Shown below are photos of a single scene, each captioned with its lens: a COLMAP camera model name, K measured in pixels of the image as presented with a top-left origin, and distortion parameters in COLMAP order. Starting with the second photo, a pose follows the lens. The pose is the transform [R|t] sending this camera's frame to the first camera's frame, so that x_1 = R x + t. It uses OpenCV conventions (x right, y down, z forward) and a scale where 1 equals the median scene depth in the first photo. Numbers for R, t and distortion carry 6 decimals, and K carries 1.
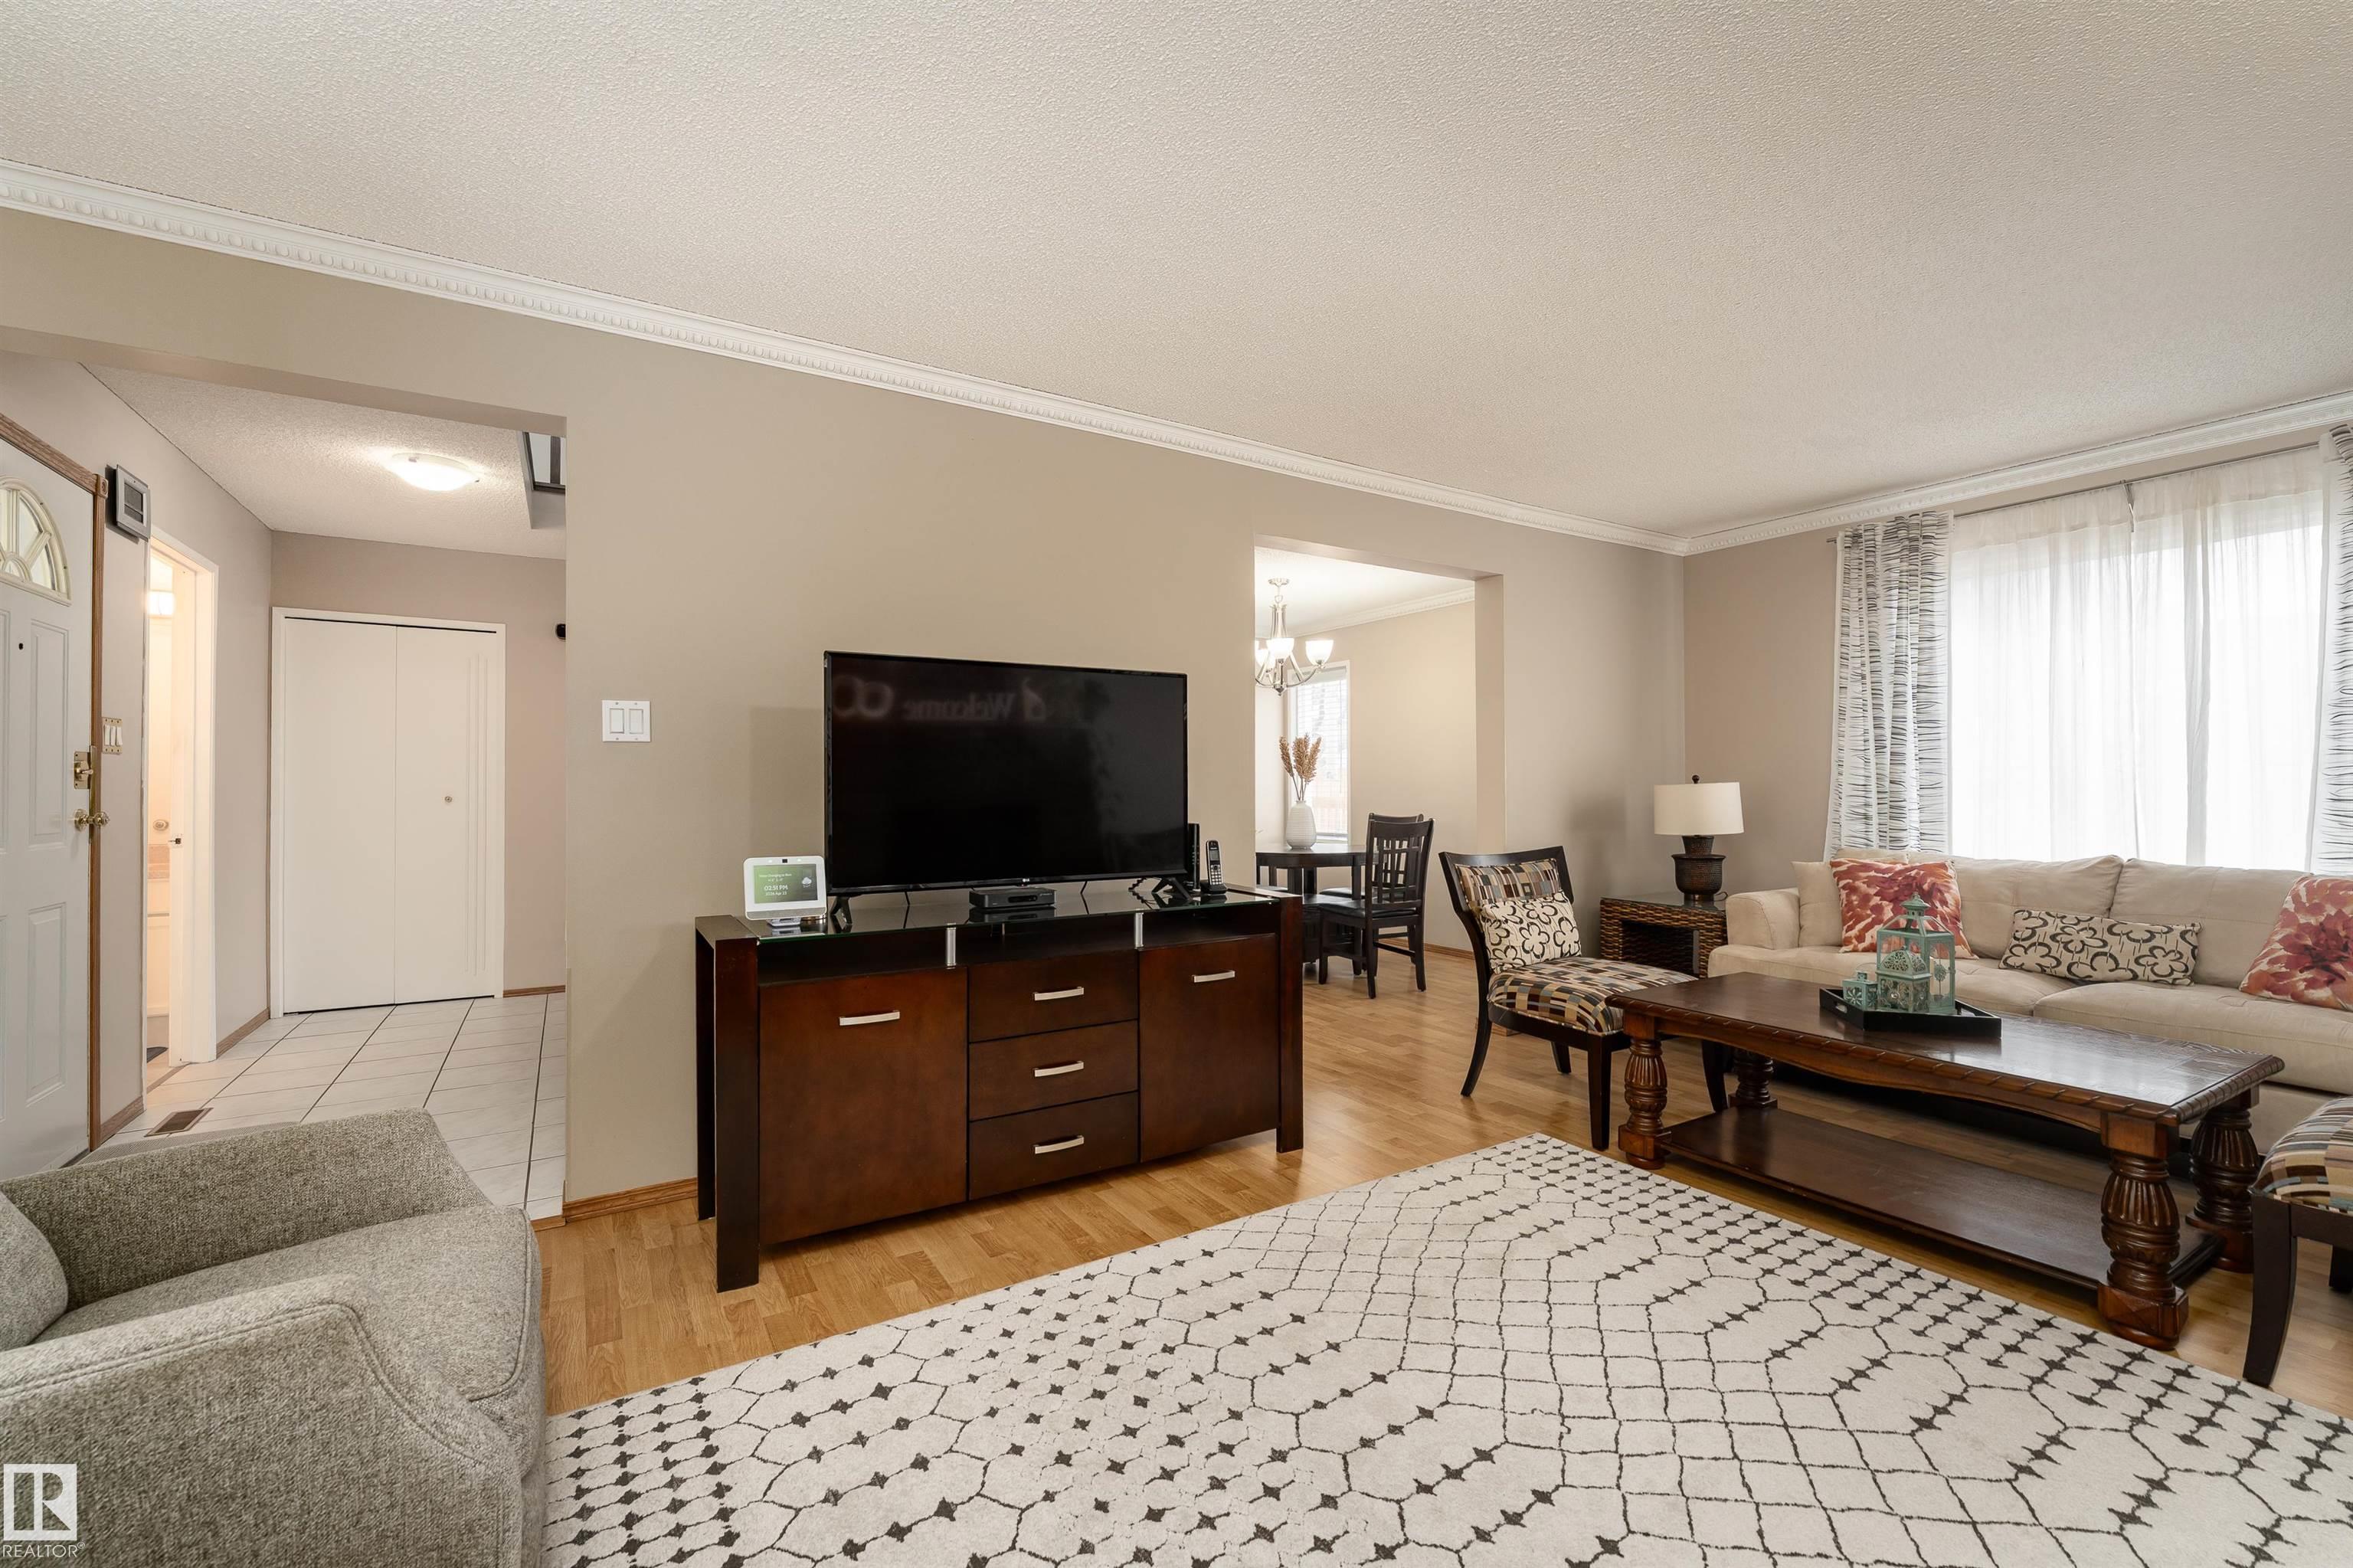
lens RADIAL K [[977.6, 0, 1159.4], [0, 977.6, 786.0], [0, 0, 1]] dist [-0.004832, -0.000207]
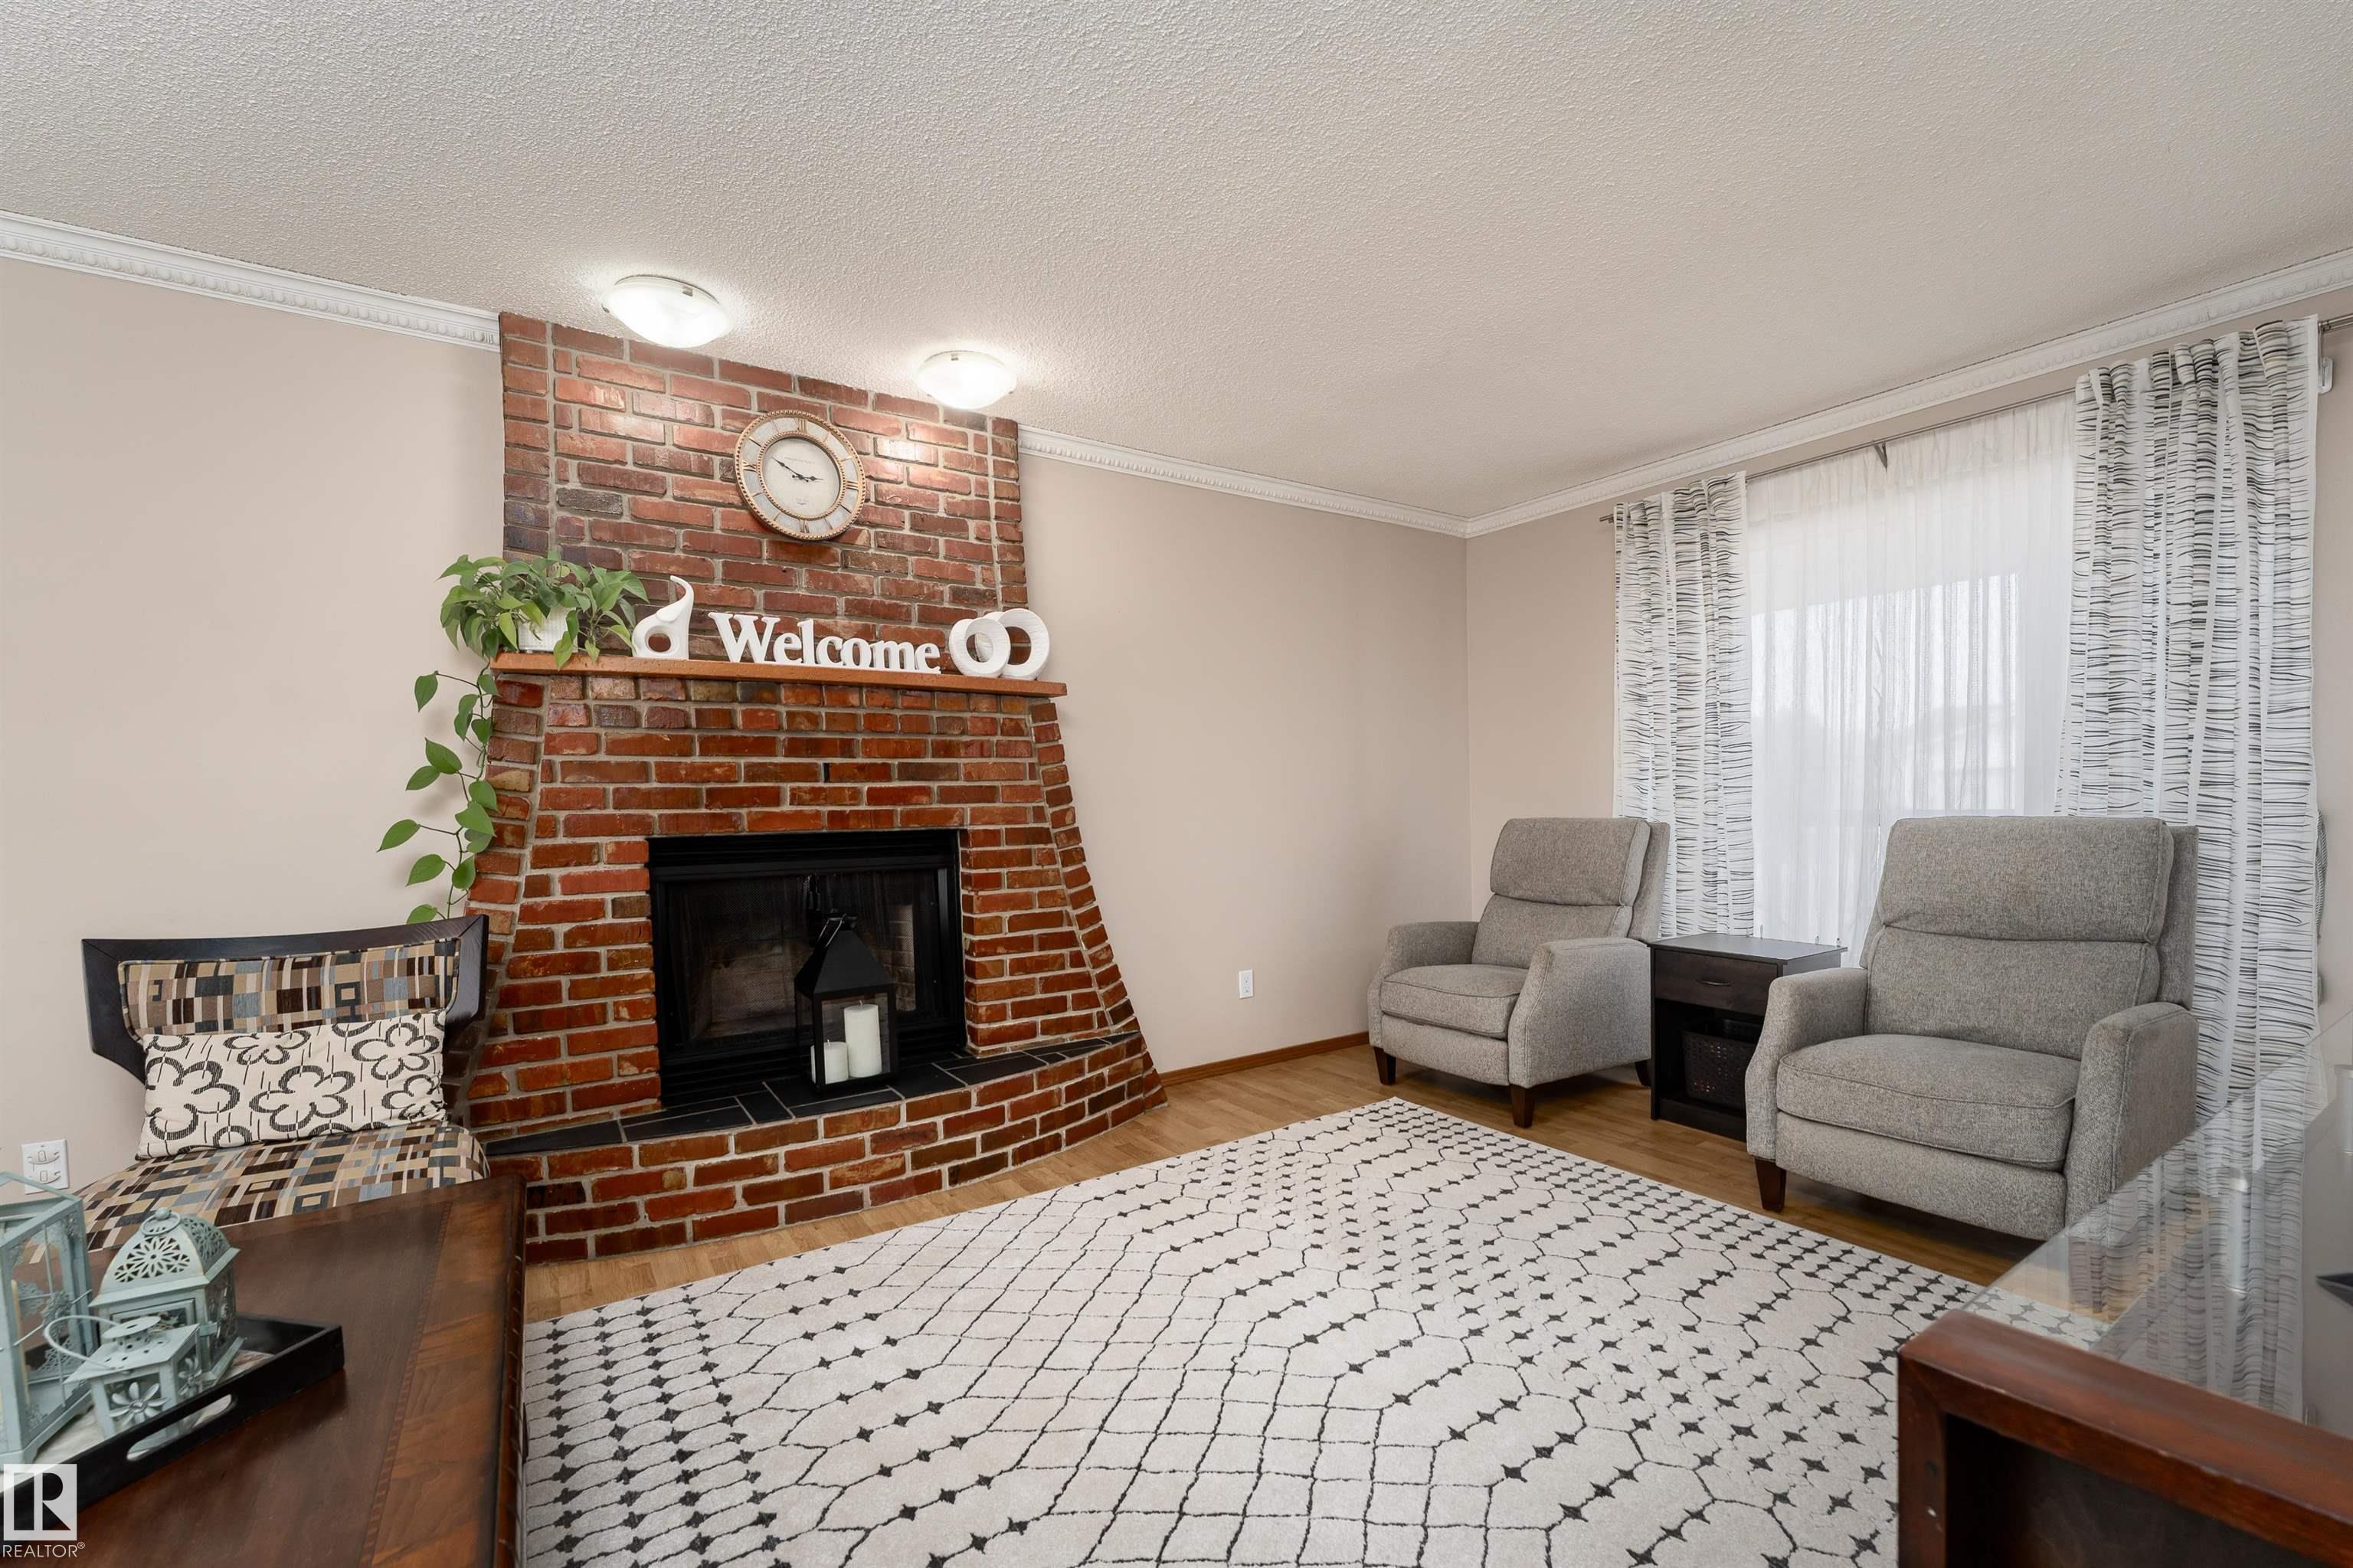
lens RADIAL K [[977.6, 0, 1171.7], [0, 977.6, 854.1], [0, 0, 1]] dist [-0.004832, -0.000207]
pose [[-0.998325, 0.028135, -0.050557, 0.348462], [0.025483, 0.998303, 0.052369, 0.004326], [0.051944, 0.050993, -0.997347, 1.387981]]
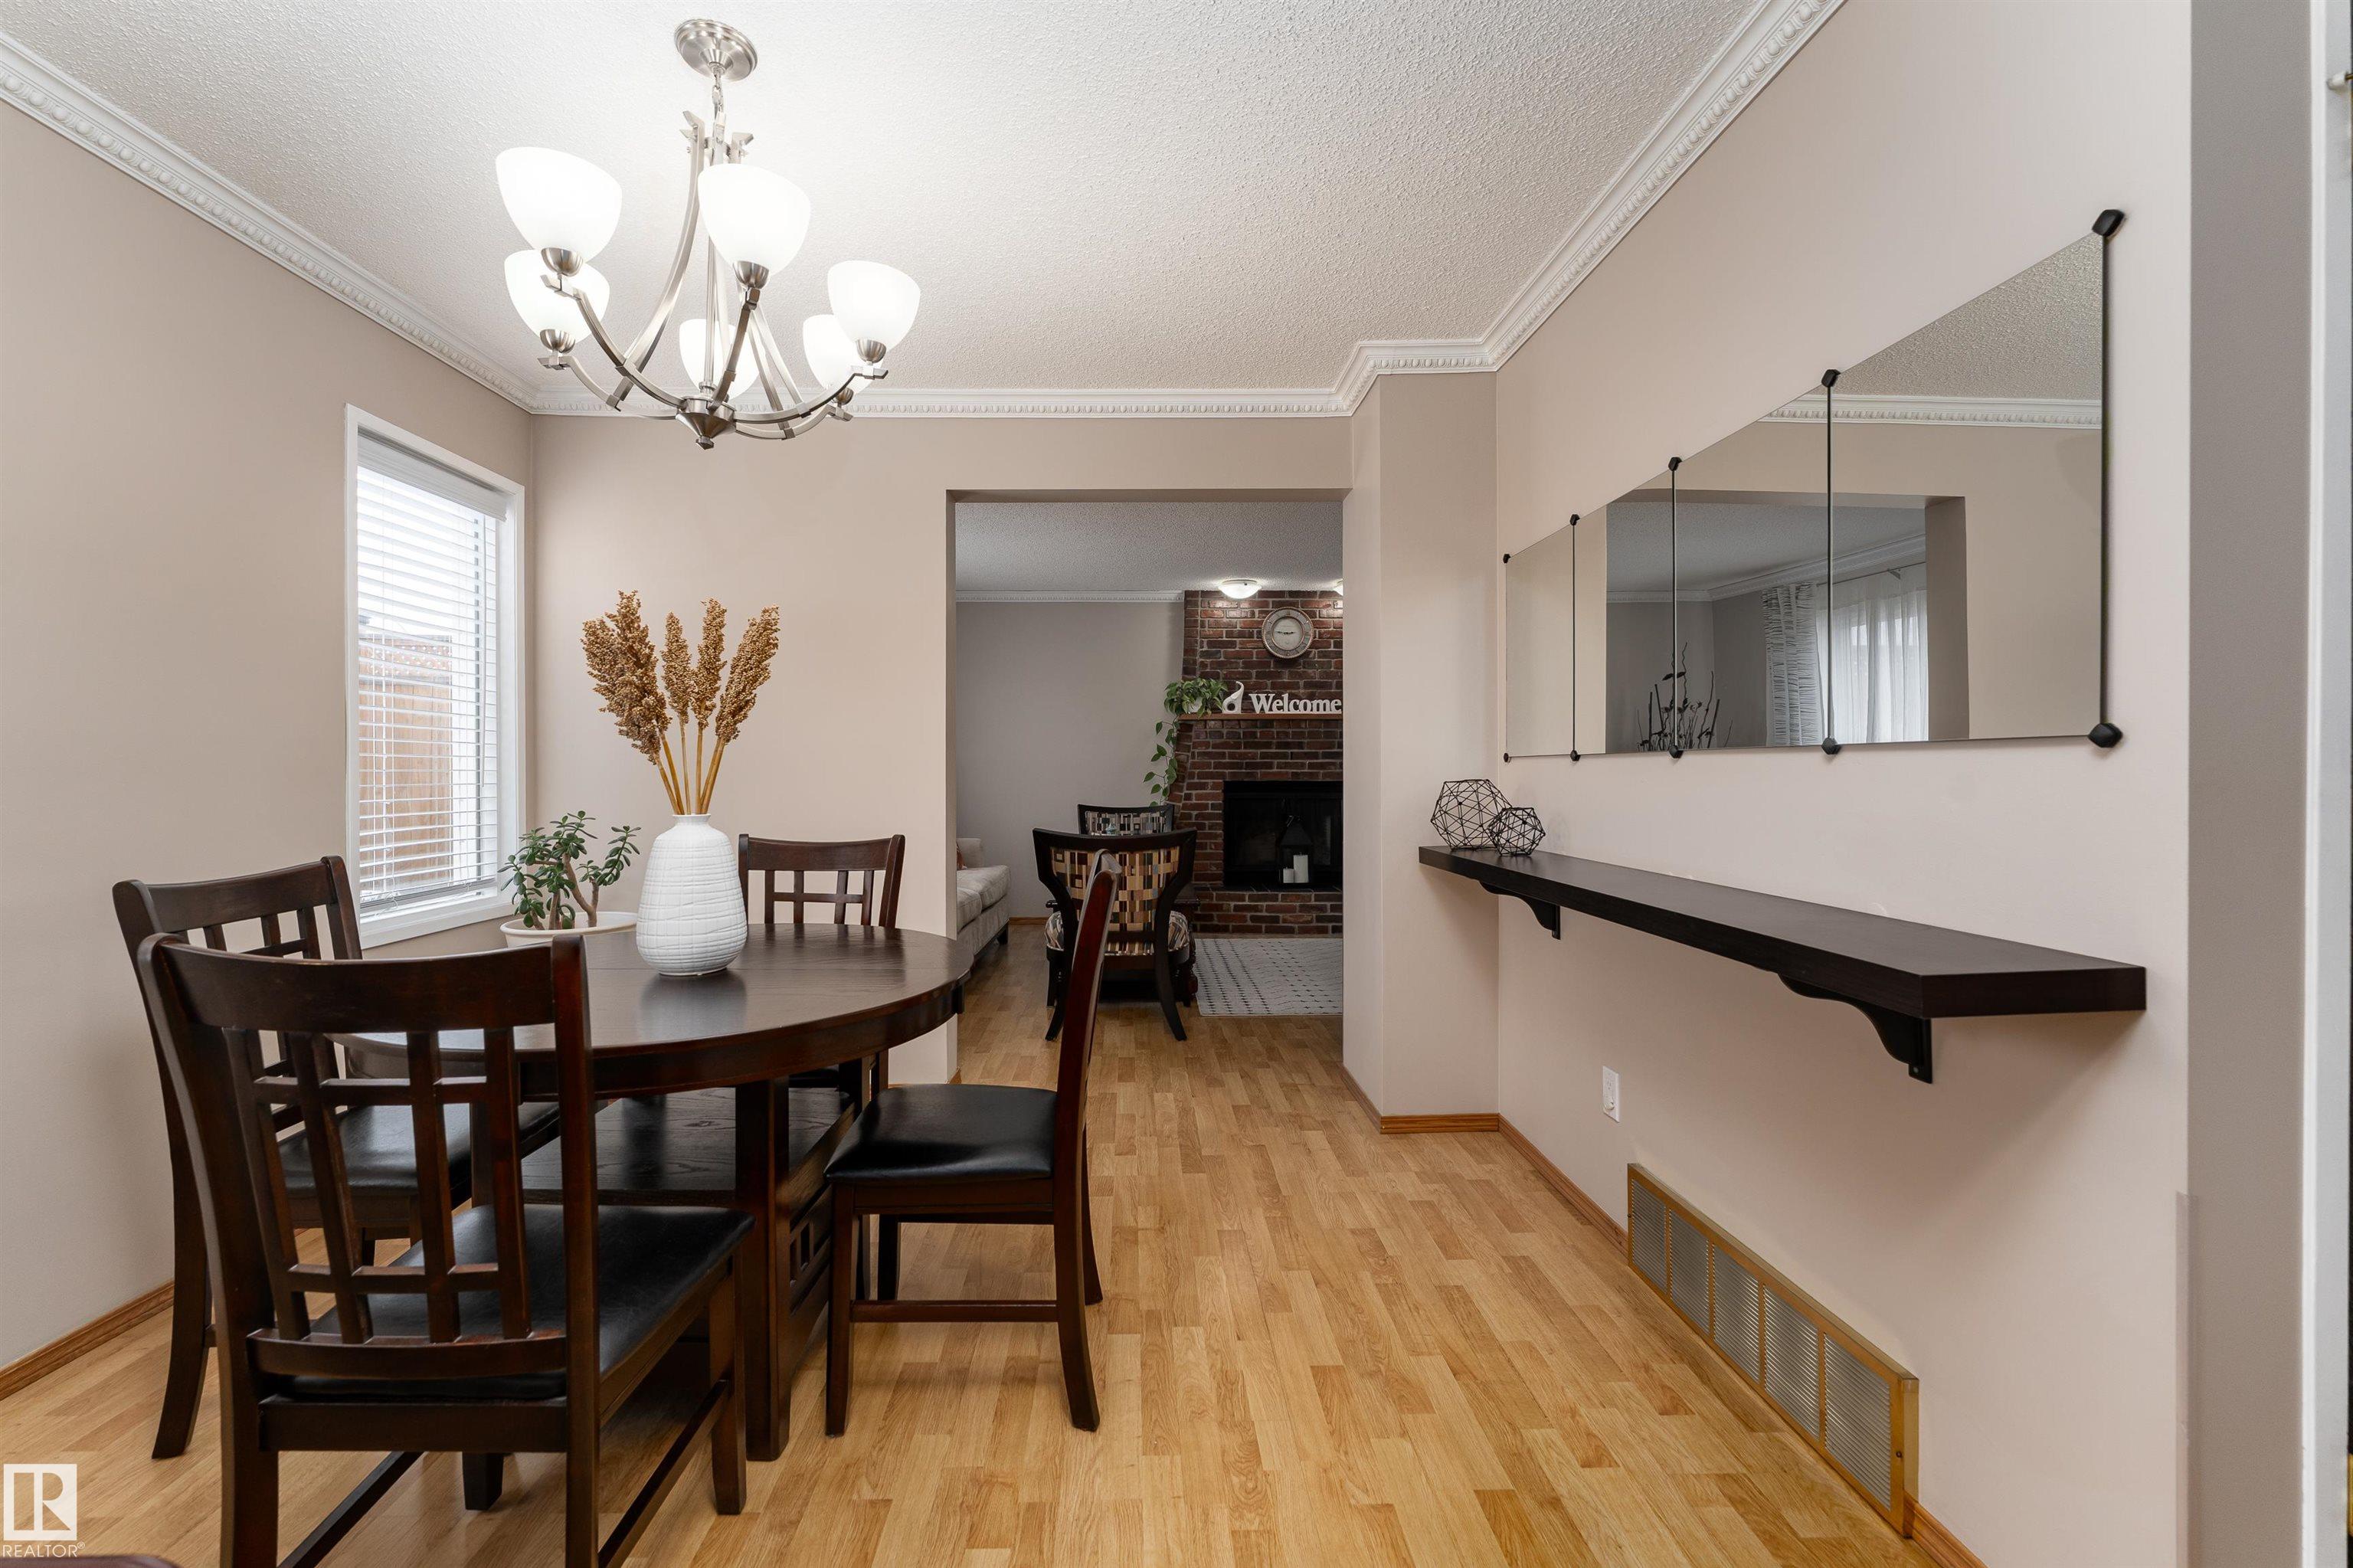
lens RADIAL K [[977.6, 0, 1131.5], [0, 977.6, 773.8], [0, 0, 1]] dist [-0.004832, -0.000207]
pose [[-0.860713, 0.002121, 0.509086, -0.296891], [0.002563, 0.999997, 0.000169, 0.007092], [-0.509084, 0.001450, -0.860716, 2.764157]]
